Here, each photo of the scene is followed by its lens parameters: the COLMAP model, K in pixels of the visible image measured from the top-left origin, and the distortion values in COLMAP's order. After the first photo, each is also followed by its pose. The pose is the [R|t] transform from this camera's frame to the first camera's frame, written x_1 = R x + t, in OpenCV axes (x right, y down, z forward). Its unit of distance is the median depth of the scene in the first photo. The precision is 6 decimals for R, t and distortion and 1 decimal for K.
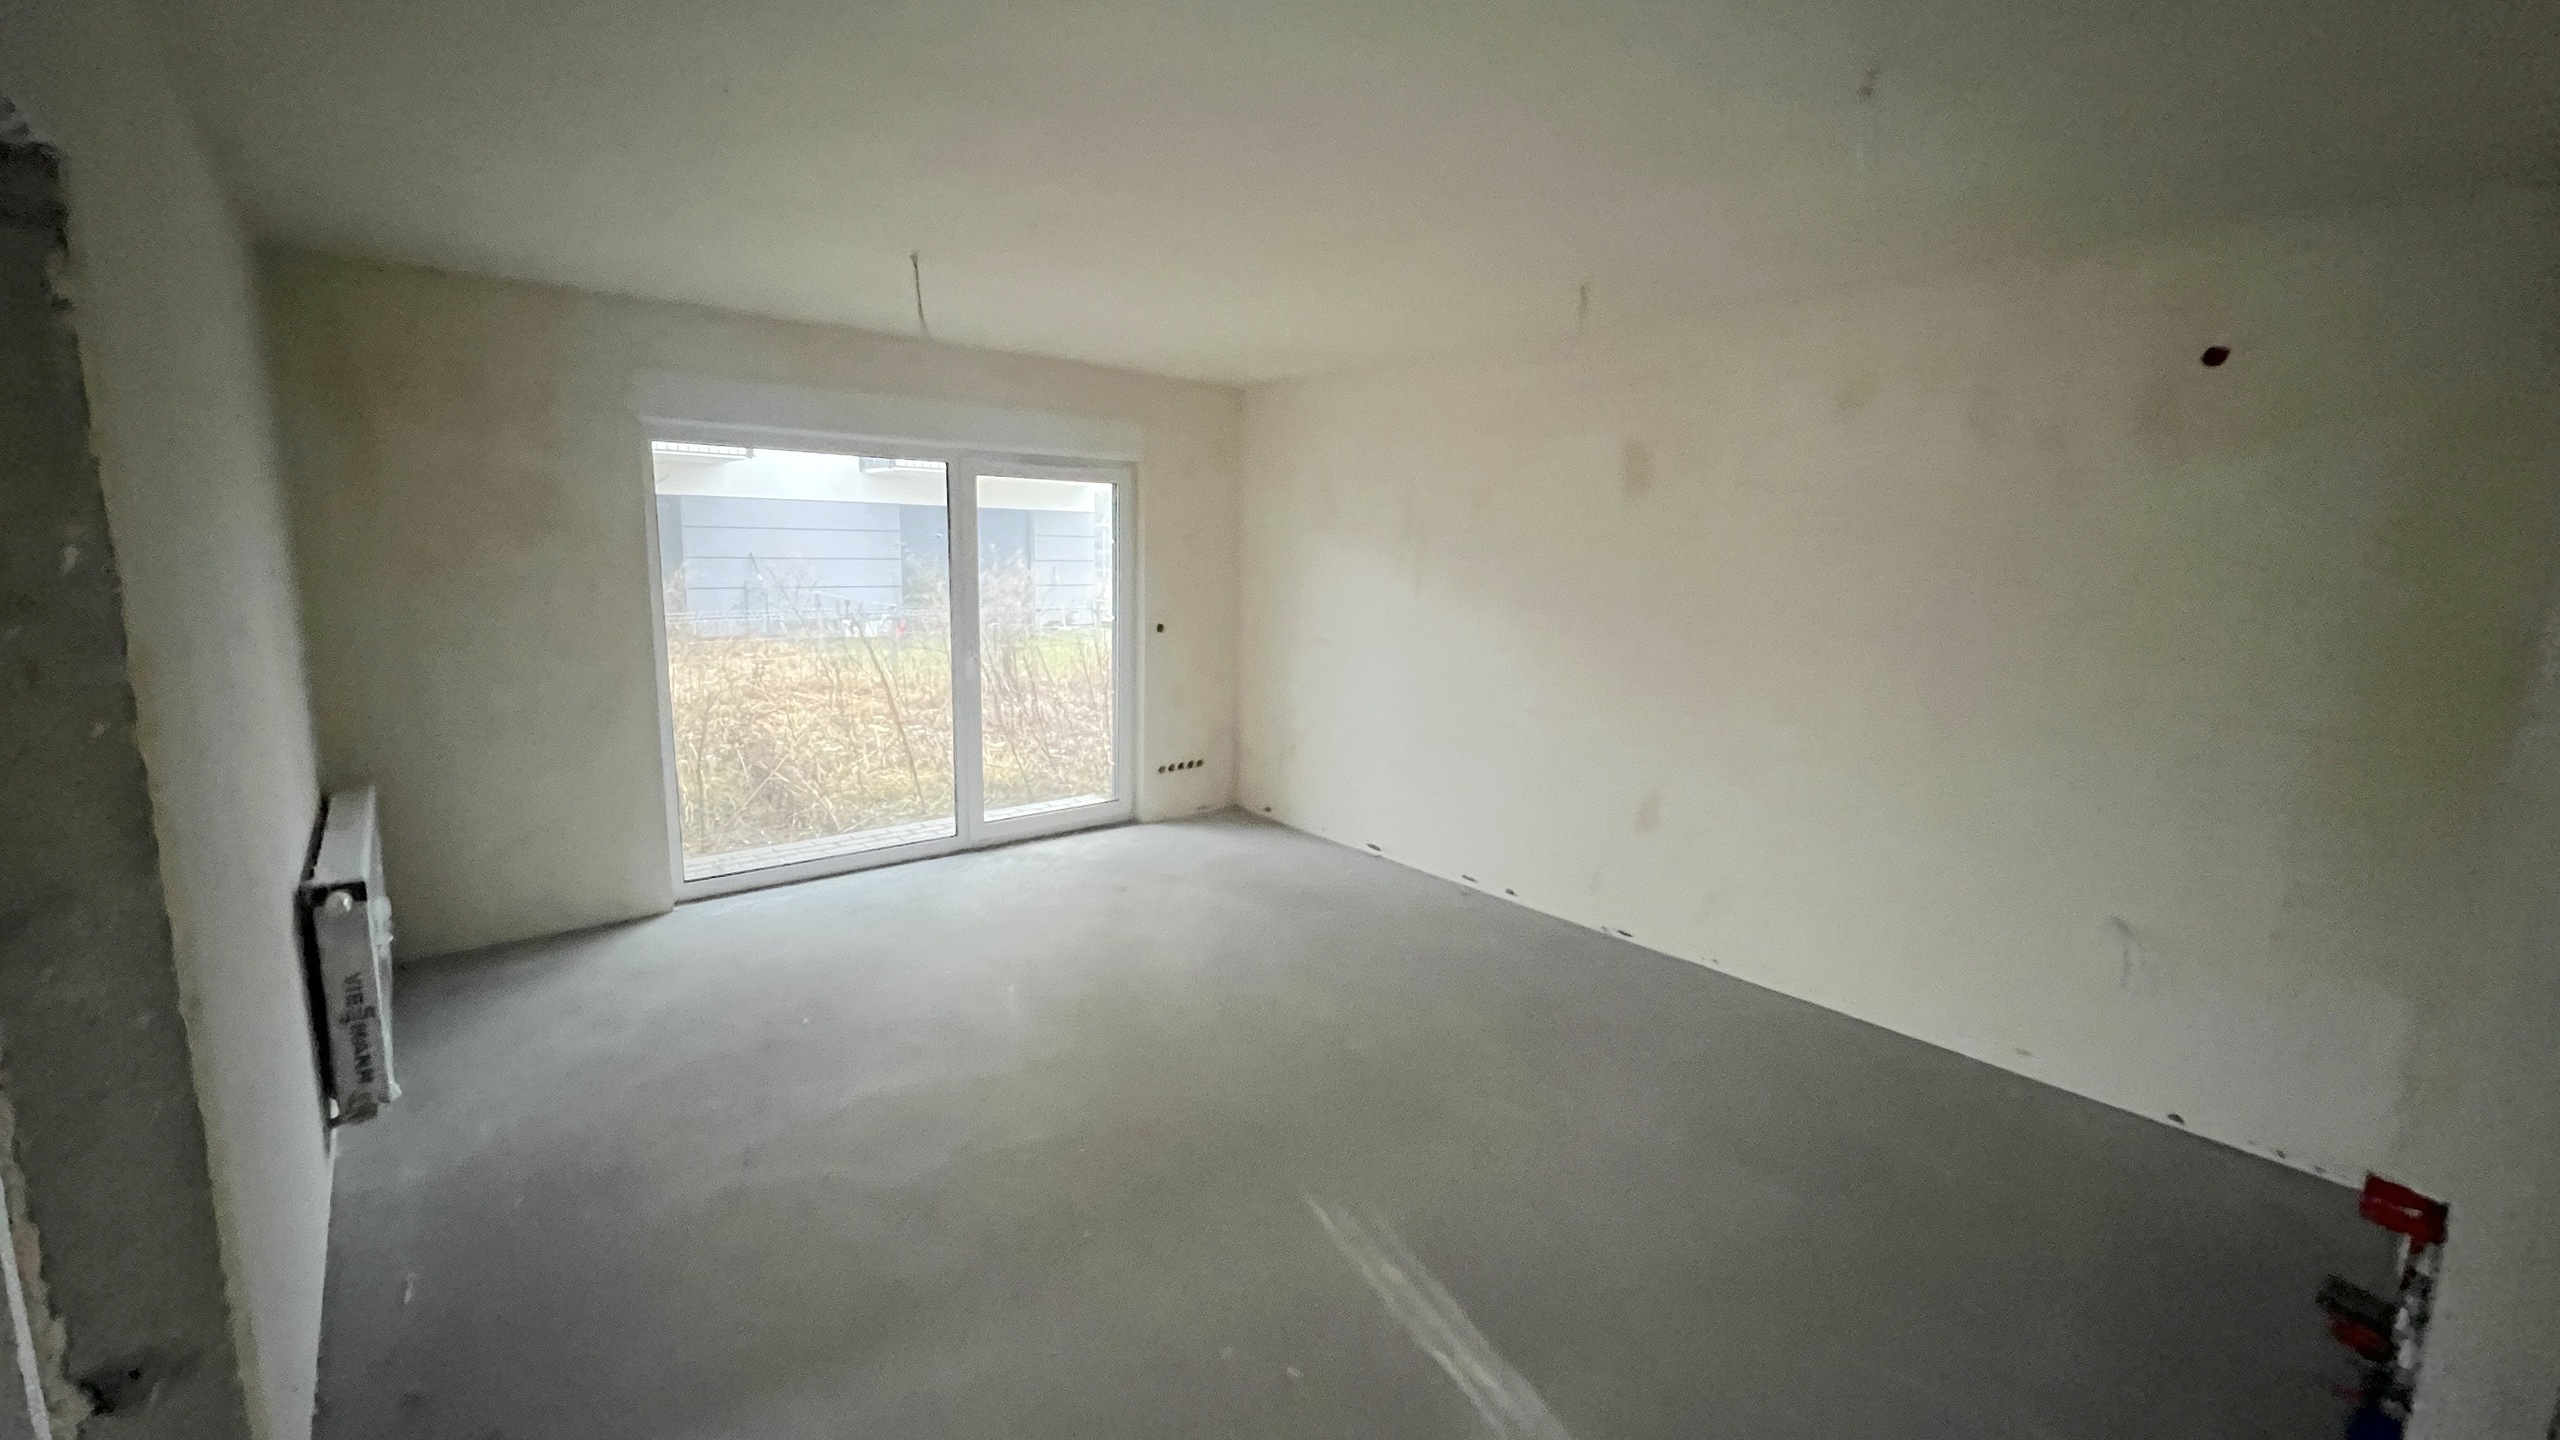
lens RADIAL K [[1016.7, 0, 1273.2], [0, 1016.7, 715.1], [0, 0, 1]] dist [0.000173, -0.000527]
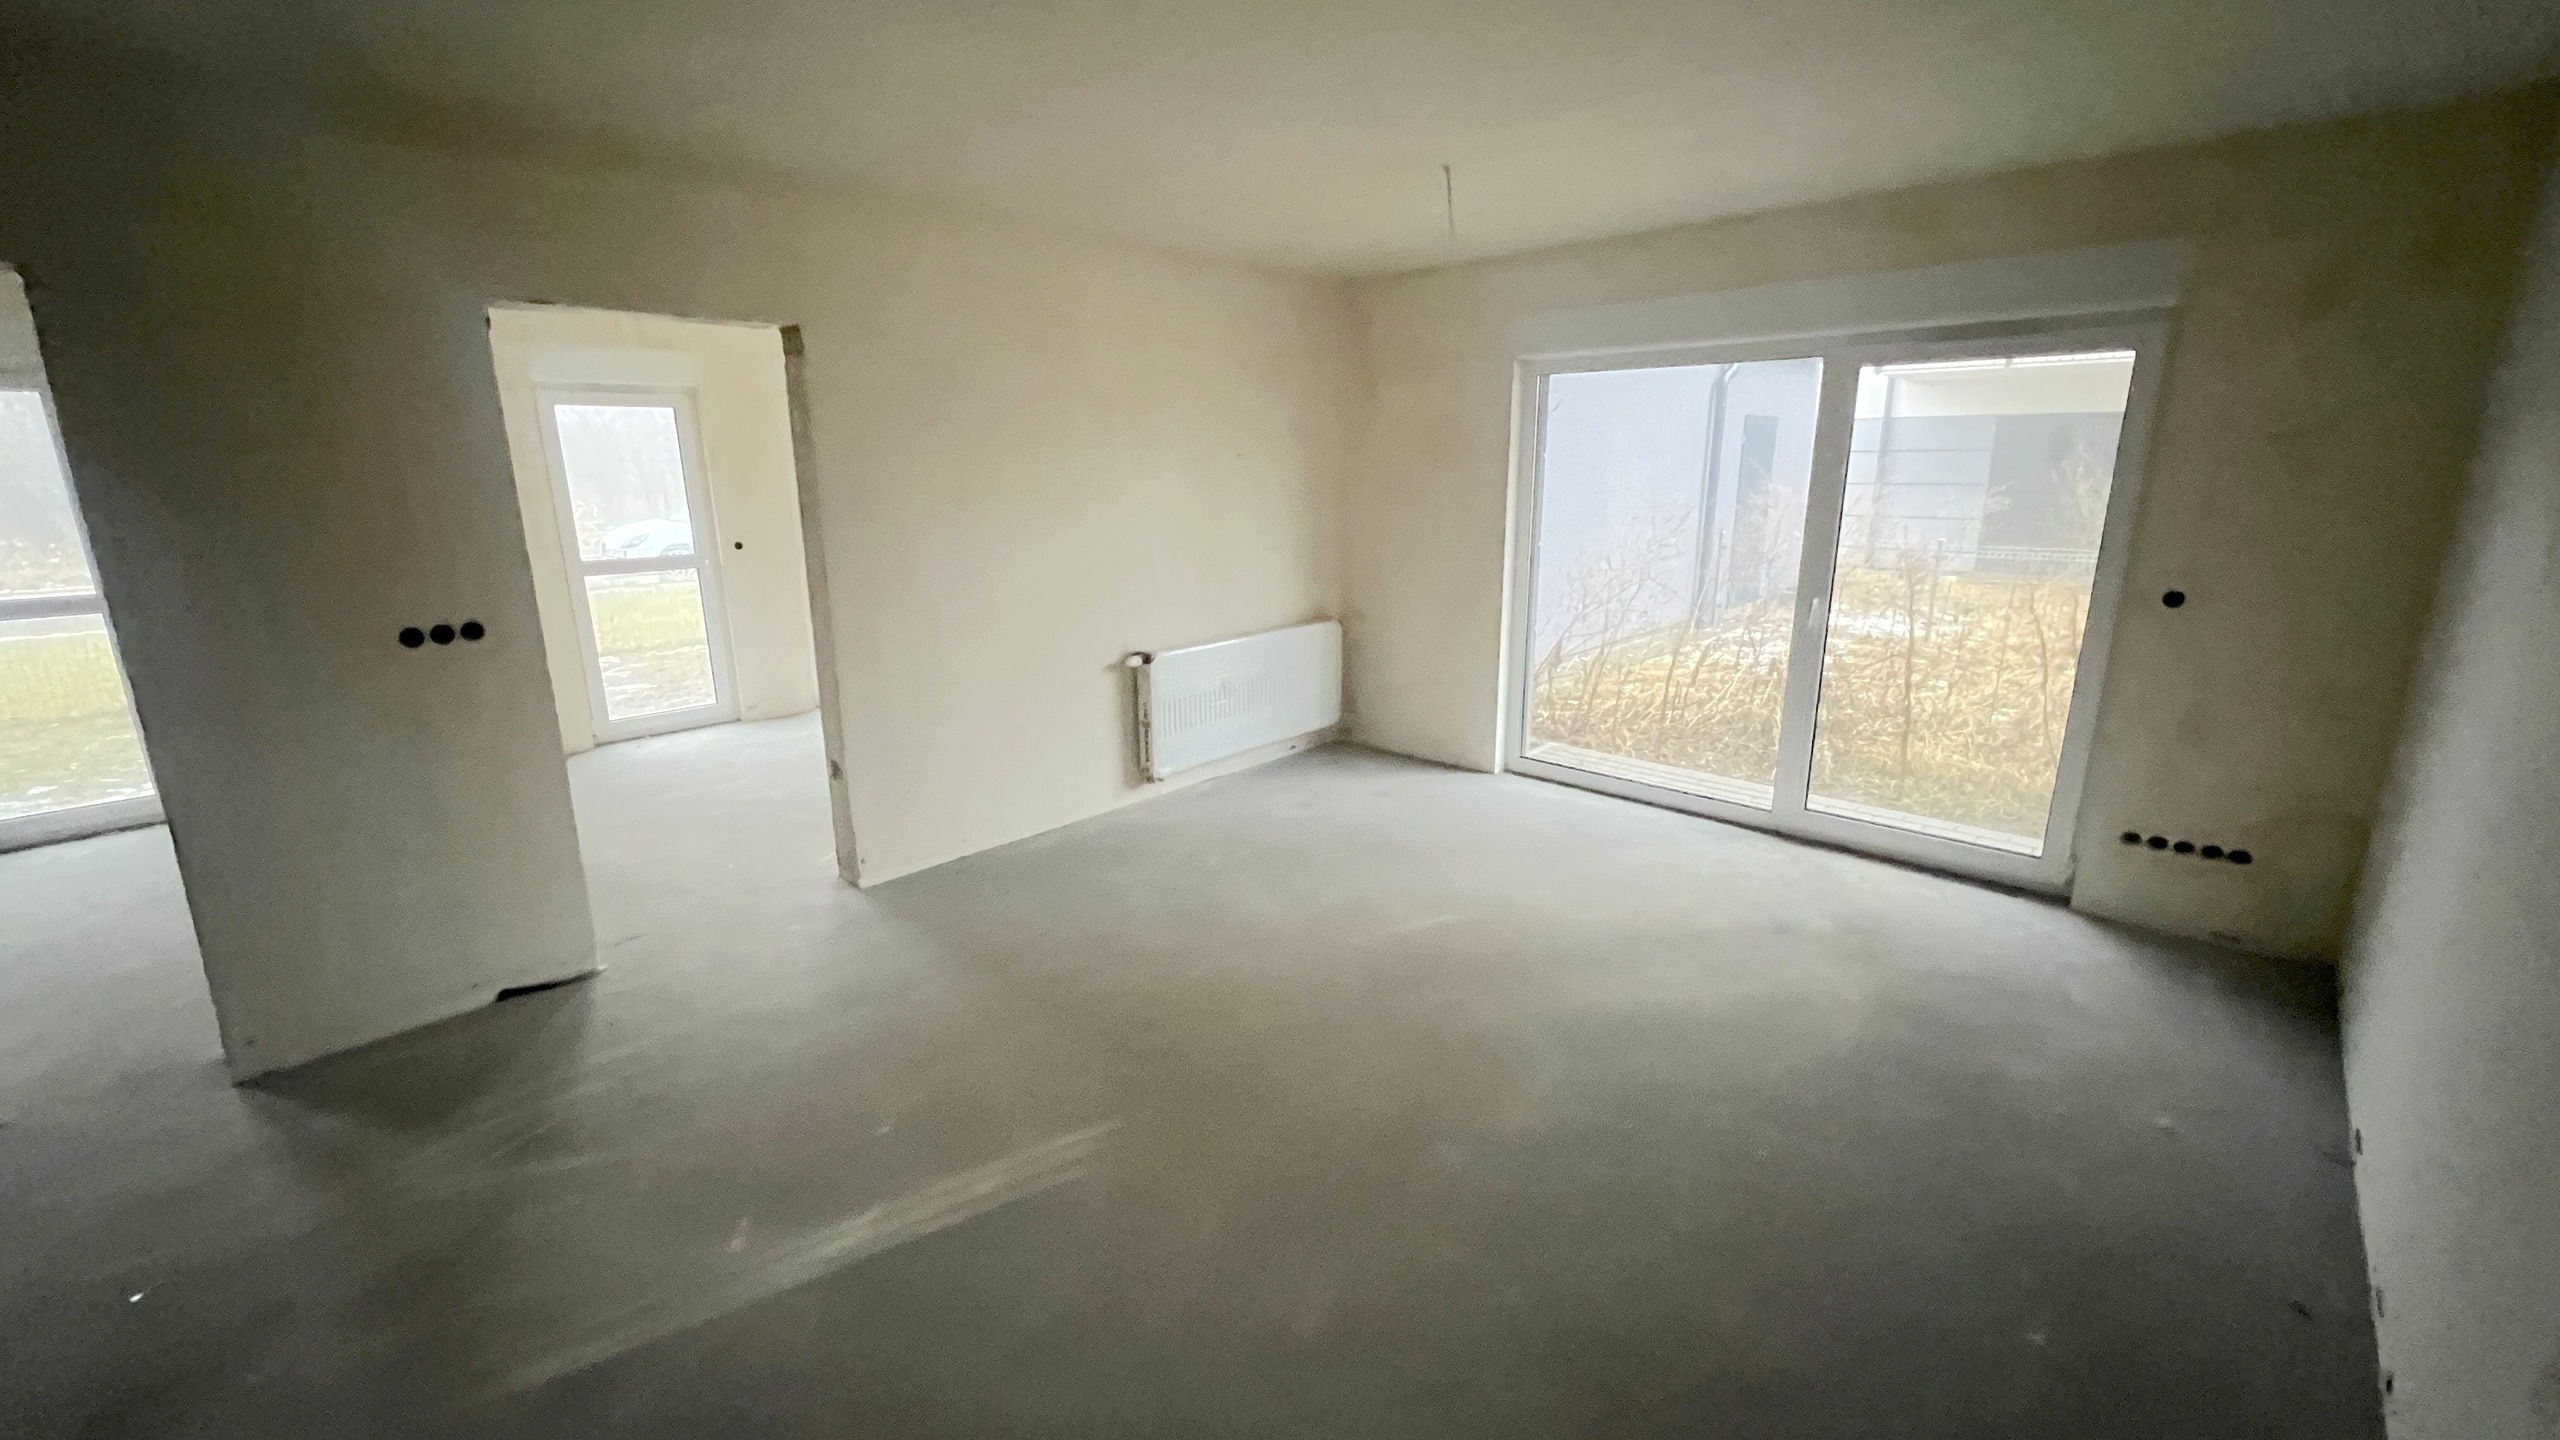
lens RADIAL K [[985.5, 0, 1280.0], [0, 985.5, 720.0], [0, 0, 1]] dist [-0.001278, -0.000140]
pose [[0.112338, 0.219416, -0.969142, 0.449211], [-0.162165, 0.966289, 0.199973, -0.056389], [0.980348, 0.134696, 0.144133, 0.499033]]
